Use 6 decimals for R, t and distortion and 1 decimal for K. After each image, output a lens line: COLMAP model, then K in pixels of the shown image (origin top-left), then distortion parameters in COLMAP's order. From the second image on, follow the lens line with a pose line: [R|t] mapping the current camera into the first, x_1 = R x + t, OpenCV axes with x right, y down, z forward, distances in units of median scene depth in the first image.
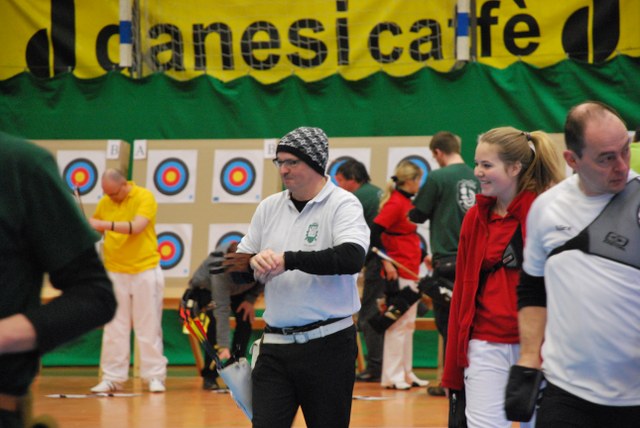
lens RADIAL K [[3744.3, 0, 322.0], [0, 3744.3, 217.3], [0, 0, 1]] dist [3.037839, -16.417783]
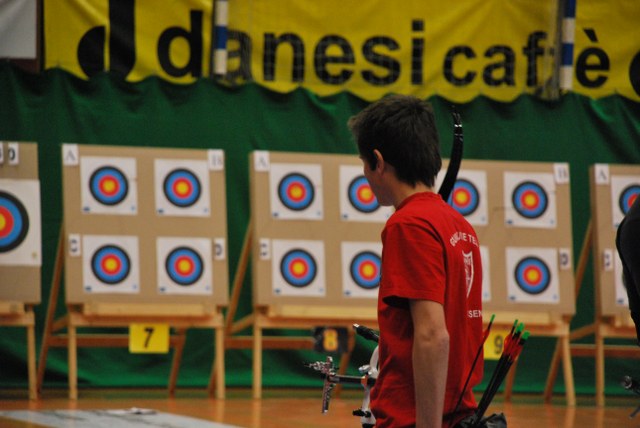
lens RADIAL K [[3744.3, 0, 322.0], [0, 3744.3, 217.3], [0, 0, 1]] dist [3.037839, -16.417783]
pose [[0.697718, 0.029211, 0.715777, -0.719872], [-0.032611, 0.999428, -0.008998, 0.004118], [-0.715630, -0.017064, 0.698271, 0.322613]]
